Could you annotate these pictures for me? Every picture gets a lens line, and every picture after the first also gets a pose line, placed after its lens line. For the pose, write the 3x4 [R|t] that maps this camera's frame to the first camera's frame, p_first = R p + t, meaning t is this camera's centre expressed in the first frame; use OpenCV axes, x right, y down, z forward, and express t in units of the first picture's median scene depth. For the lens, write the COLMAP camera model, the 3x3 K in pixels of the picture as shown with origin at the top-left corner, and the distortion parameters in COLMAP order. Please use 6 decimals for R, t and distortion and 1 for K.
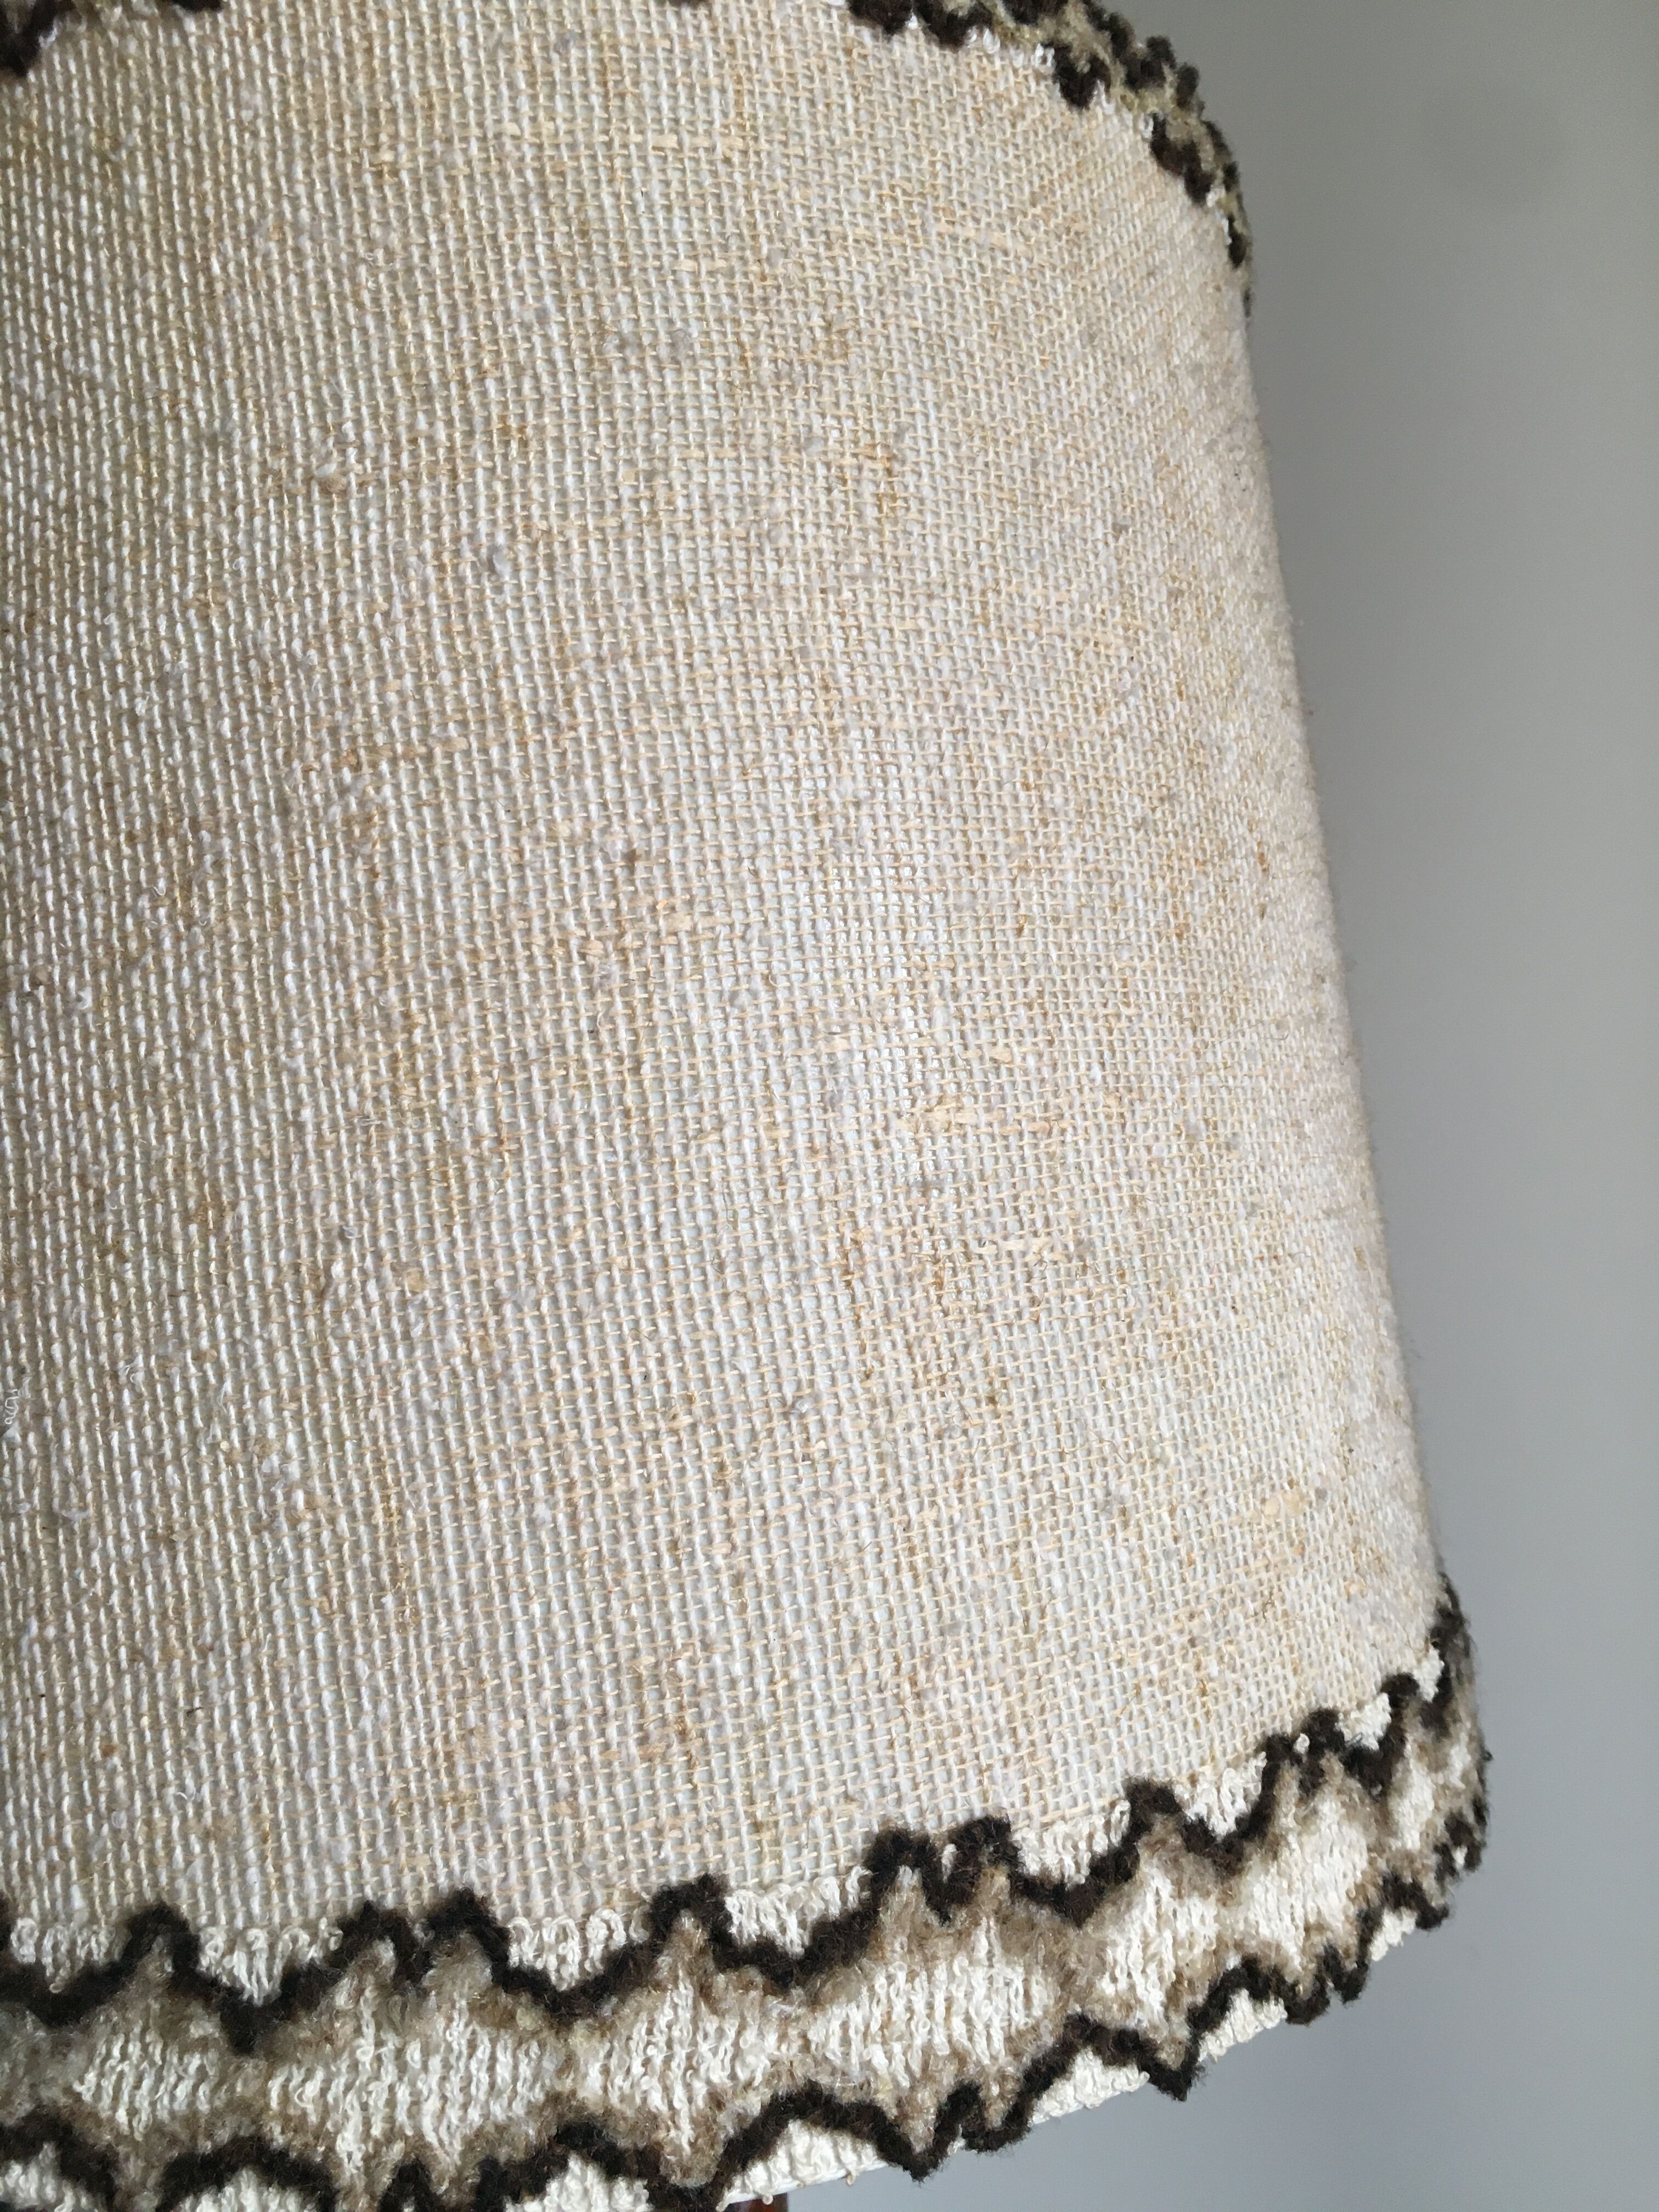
lens RADIAL K [[1876.6, 0, 830.1], [0, 1876.6, 1093.0], [0, 0, 1]] dist [0.041929, -0.093233]
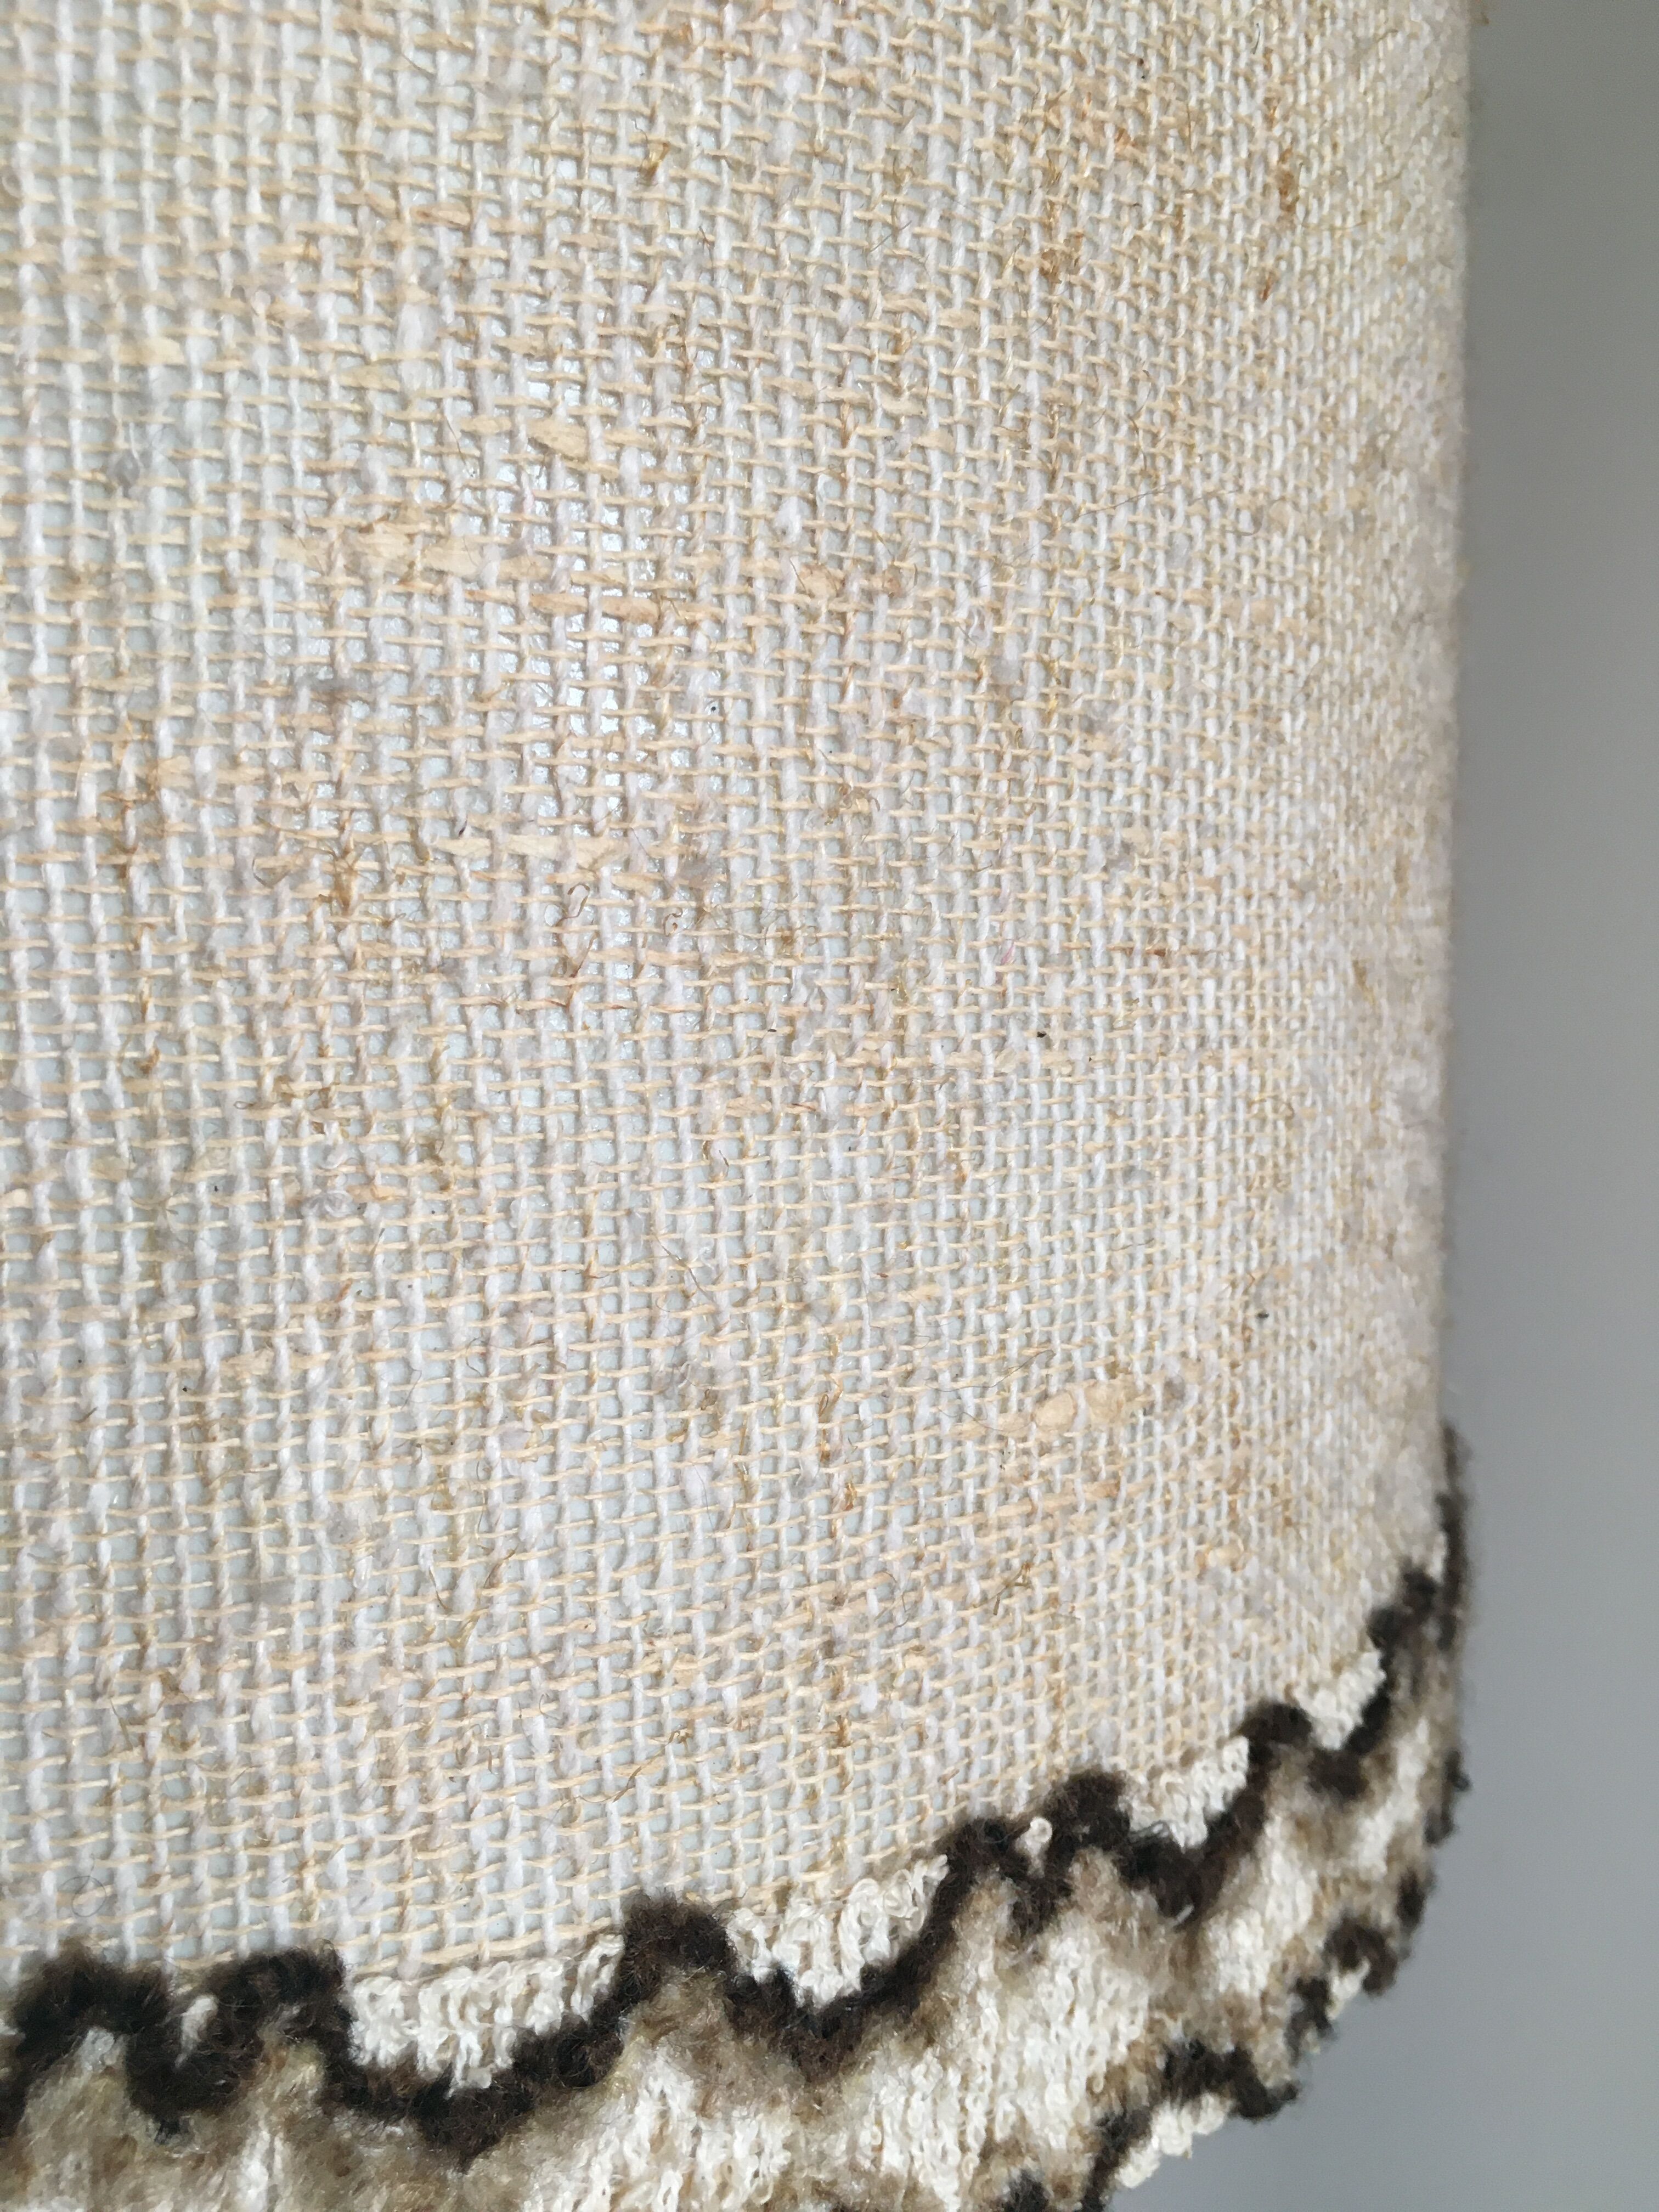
lens RADIAL K [[1876.6, 0, 910.2], [0, 1876.6, 1107.1], [0, 0, 1]] dist [0.041929, -0.093233]
pose [[0.987838, 0.136483, -0.074481, 0.235017], [-0.120971, 0.975587, 0.183295, 0.045904], [0.097680, -0.172056, 0.980232, 0.518491]]
